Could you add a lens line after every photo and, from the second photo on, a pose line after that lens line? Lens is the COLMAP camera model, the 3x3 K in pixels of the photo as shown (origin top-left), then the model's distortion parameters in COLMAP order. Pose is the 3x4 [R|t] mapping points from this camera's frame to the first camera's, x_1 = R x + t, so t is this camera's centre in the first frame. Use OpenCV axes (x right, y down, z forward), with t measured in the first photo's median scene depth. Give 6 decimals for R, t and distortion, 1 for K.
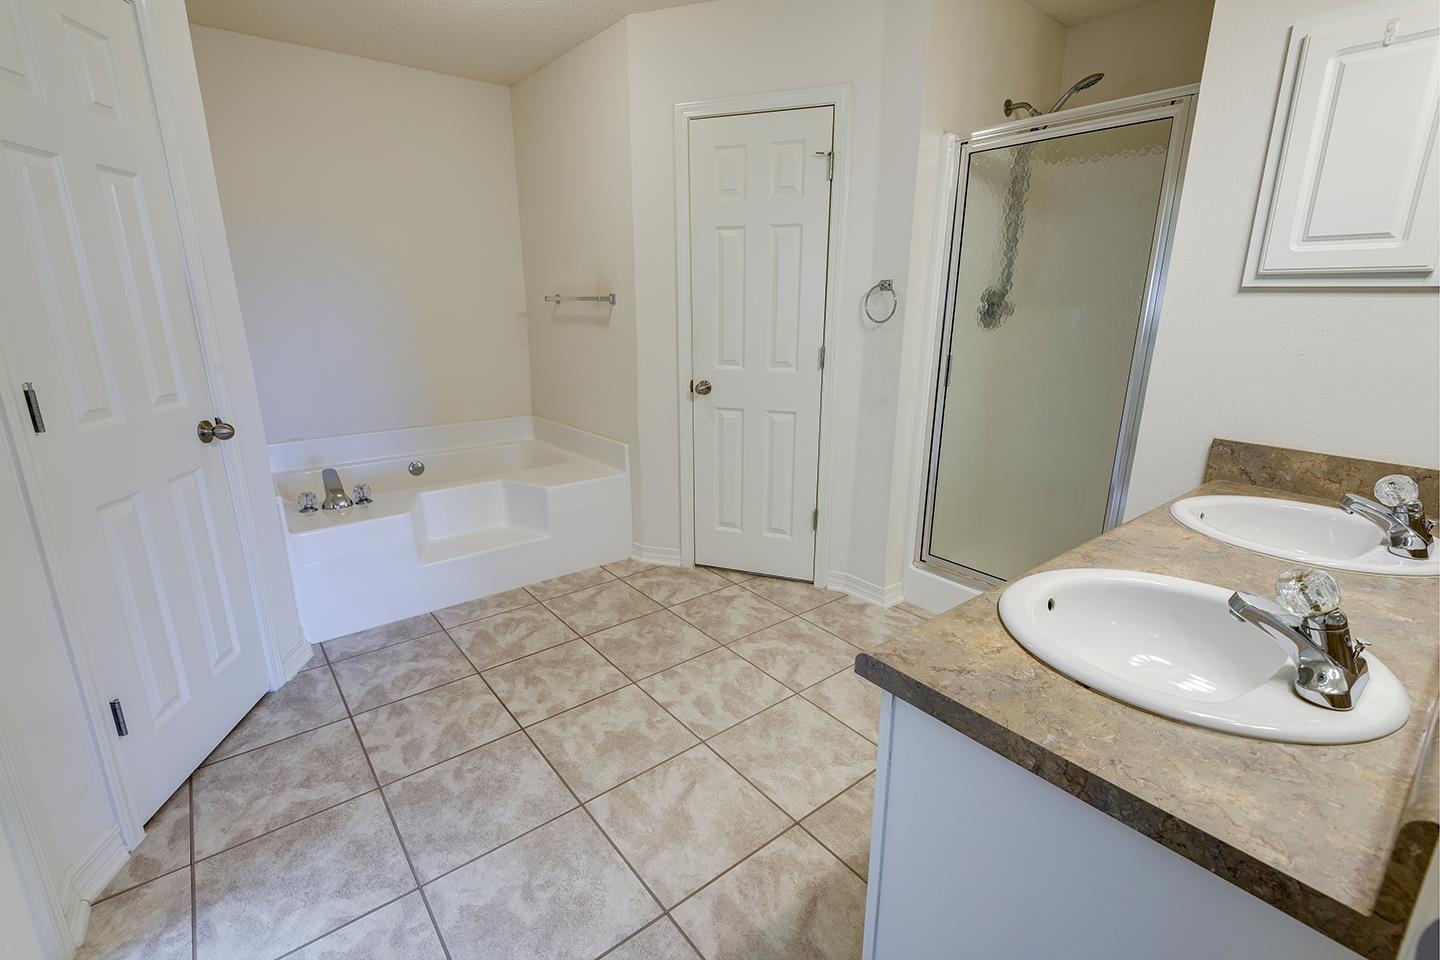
lens RADIAL K [[643.5, 0, 723.1], [0, 643.5, 481.5], [0, 0, 1]] dist [-0.014088, -0.003664]
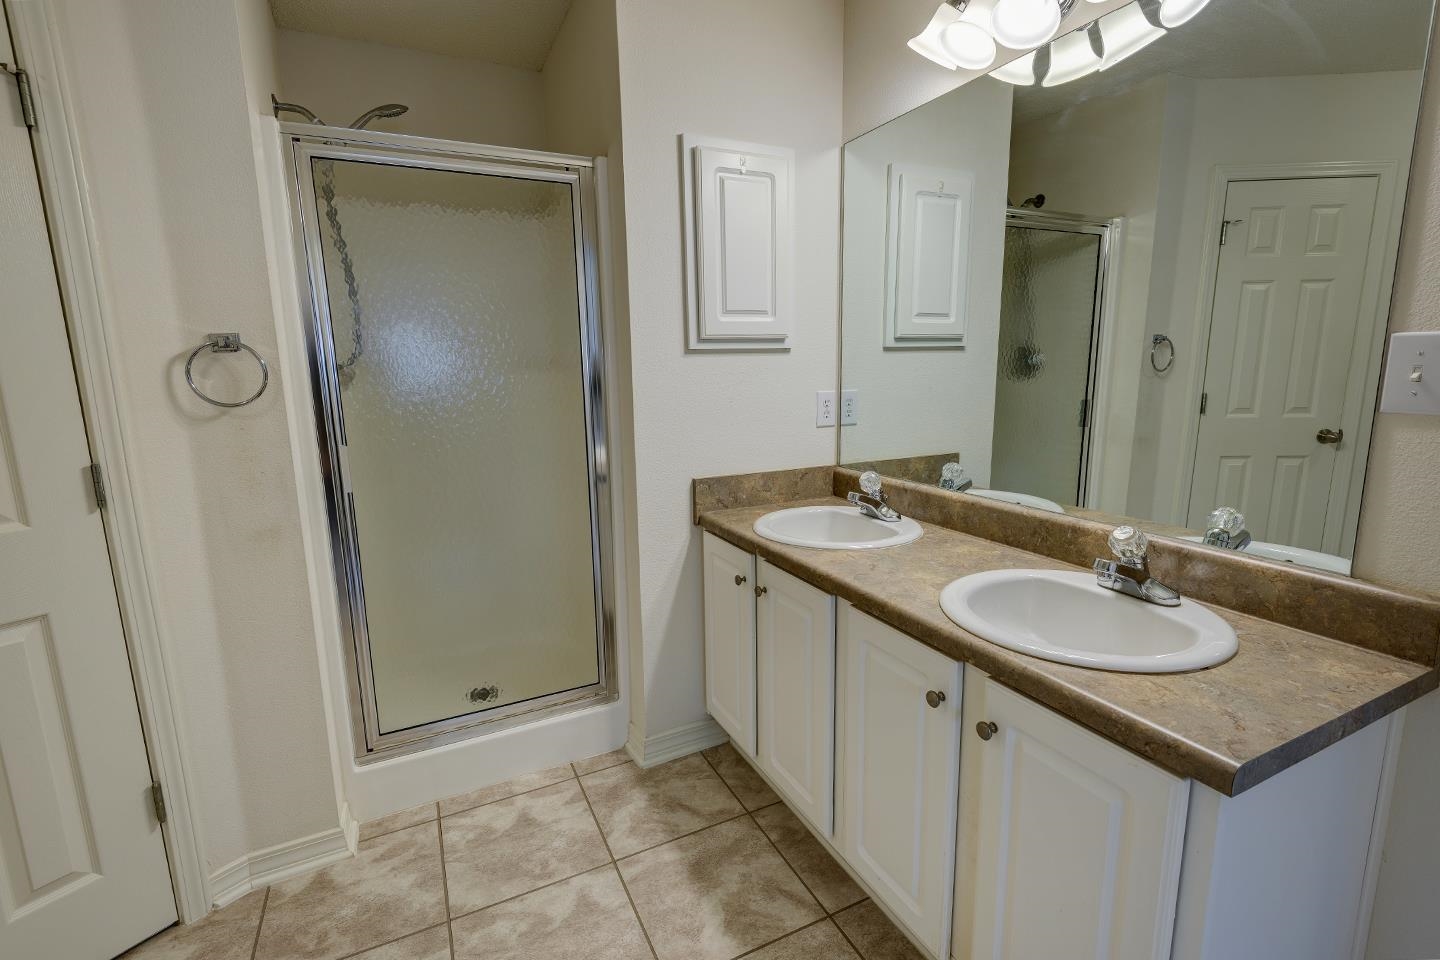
lens RADIAL K [[643.5, 0, 722.4], [0, 643.5, 477.0], [0, 0, 1]] dist [-0.014088, -0.003664]
pose [[0.192065, -0.175681, 0.965530, -0.329341], [0.278257, 0.953220, 0.118090, -0.194957], [-0.941108, 0.245985, 0.231964, 0.694202]]
